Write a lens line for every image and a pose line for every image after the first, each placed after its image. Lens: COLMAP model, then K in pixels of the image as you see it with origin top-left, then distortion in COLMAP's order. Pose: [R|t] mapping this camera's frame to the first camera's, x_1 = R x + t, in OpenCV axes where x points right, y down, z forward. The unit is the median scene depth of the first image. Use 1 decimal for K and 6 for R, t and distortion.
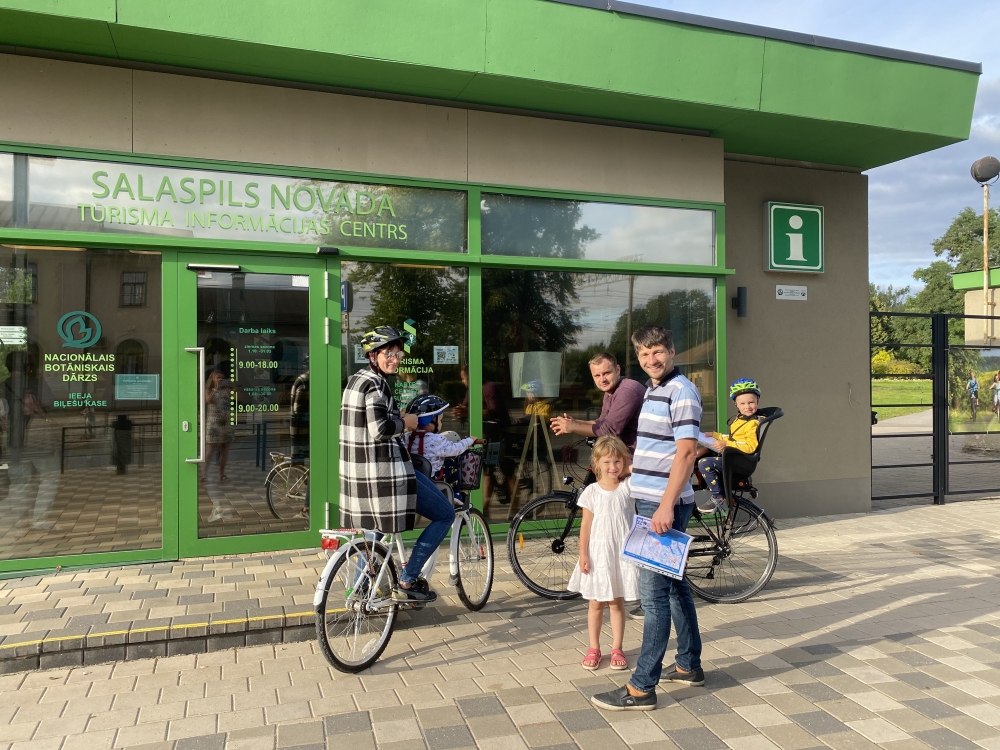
lens RADIAL K [[742.0, 0, 497.6], [0, 742.0, 369.8], [0, 0, 1]] dist [0.070850, -0.076218]
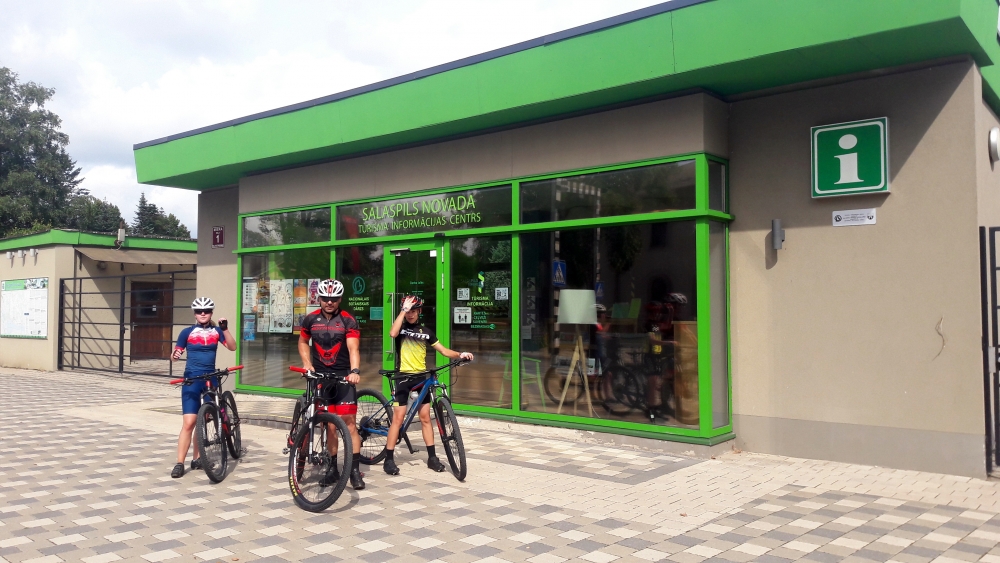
lens RADIAL K [[786.9, 0, 500.0], [0, 786.9, 281.5], [0, 0, 1]] dist [0.058977, -0.085135]
pose [[0.518925, -0.032717, -0.854193, 1.021998], [-0.000087, 0.999265, -0.038327, 0.013142], [0.854820, 0.019963, 0.518541, 0.132390]]
